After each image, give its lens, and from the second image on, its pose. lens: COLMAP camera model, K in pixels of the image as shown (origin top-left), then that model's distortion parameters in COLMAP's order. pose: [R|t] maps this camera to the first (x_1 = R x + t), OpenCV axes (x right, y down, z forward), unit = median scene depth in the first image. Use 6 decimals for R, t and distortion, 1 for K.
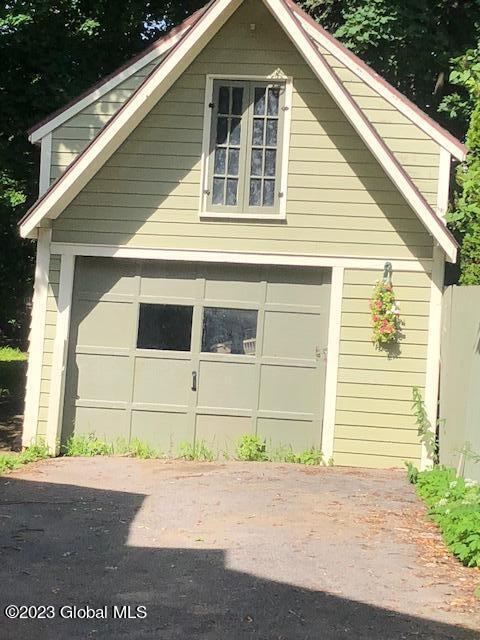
lens RADIAL K [[1783.8, 0, 240.1], [0, 1783.8, 321.0], [0, 0, 1]] dist [0.453756, 0.000000]
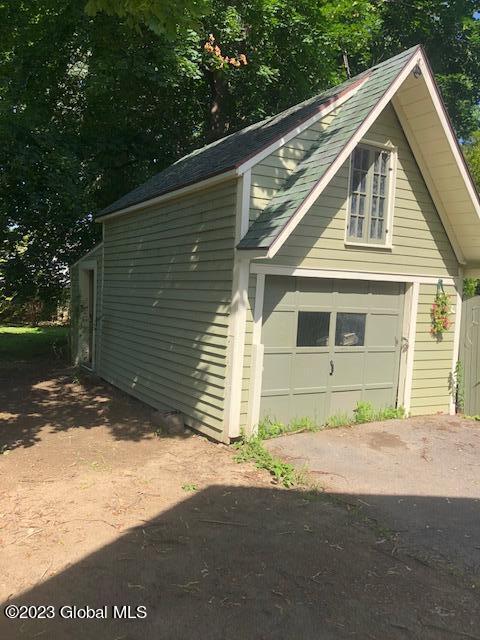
lens RADIAL K [[587.2, 0, 240.0], [0, 587.2, 319.0], [0, 0, 1]] dist [-0.013240, 0.000000]
pose [[0.782211, -0.048351, 0.621135, -0.354200], [0.002289, 0.997200, 0.074741, -0.036378], [-0.623009, -0.057041, 0.780132, 0.708024]]
